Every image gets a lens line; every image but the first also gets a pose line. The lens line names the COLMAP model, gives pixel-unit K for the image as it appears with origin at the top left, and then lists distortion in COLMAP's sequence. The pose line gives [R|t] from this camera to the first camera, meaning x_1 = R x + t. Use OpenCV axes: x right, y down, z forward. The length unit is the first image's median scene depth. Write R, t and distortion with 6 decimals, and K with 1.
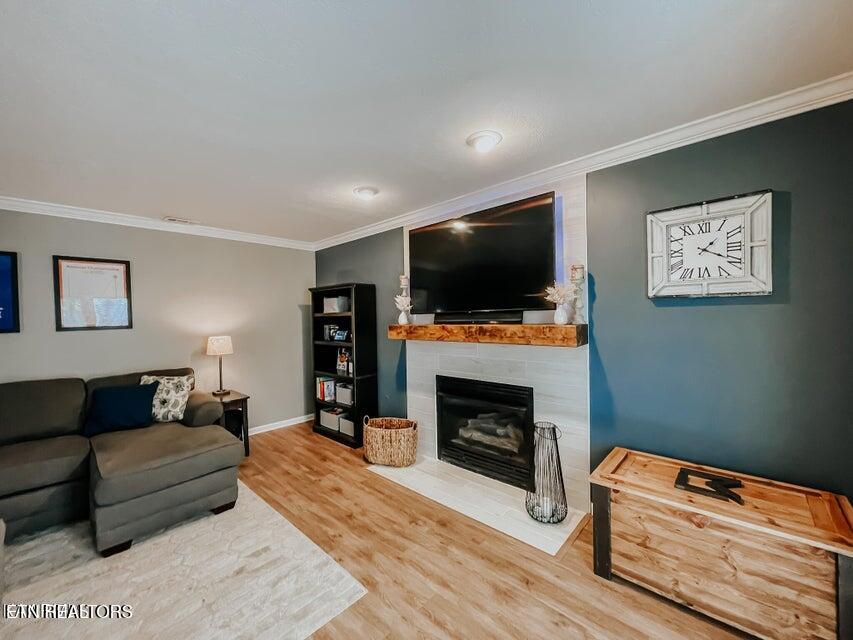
lens RADIAL K [[345.8, 0, 426.3], [0, 345.8, 321.0], [0, 0, 1]] dist [0.001611, 0.000340]
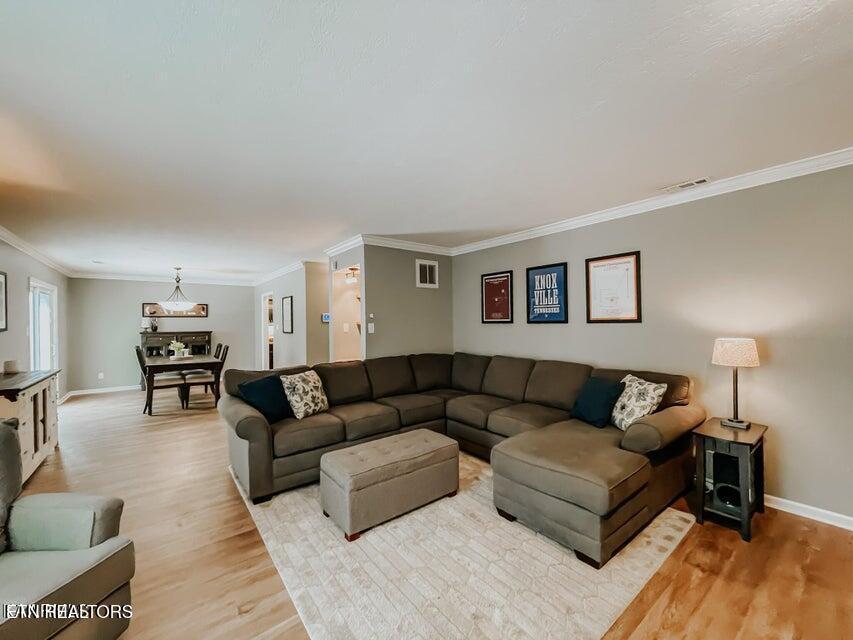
lens RADIAL K [[345.8, 0, 426.3], [0, 345.8, 321.0], [0, 0, 1]] dist [0.001611, 0.000340]
pose [[-0.157826, 0.024665, -0.987159, 0.183393], [0.007915, 0.999687, 0.023712, -0.010198], [0.987435, -0.004071, -0.157972, 0.640384]]
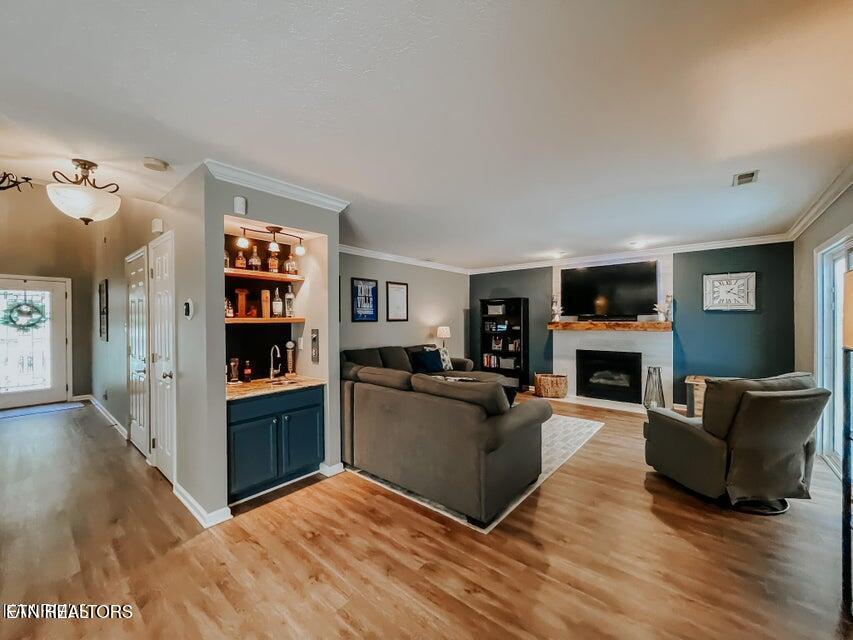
lens RADIAL K [[345.8, 0, 426.3], [0, 345.8, 321.0], [0, 0, 1]] dist [0.001611, 0.000340]
pose [[0.998267, 0.016188, 0.056582, -0.954357], [-0.015732, 0.999840, -0.008483, 0.037527], [-0.056711, 0.007578, 0.998362, -0.862325]]
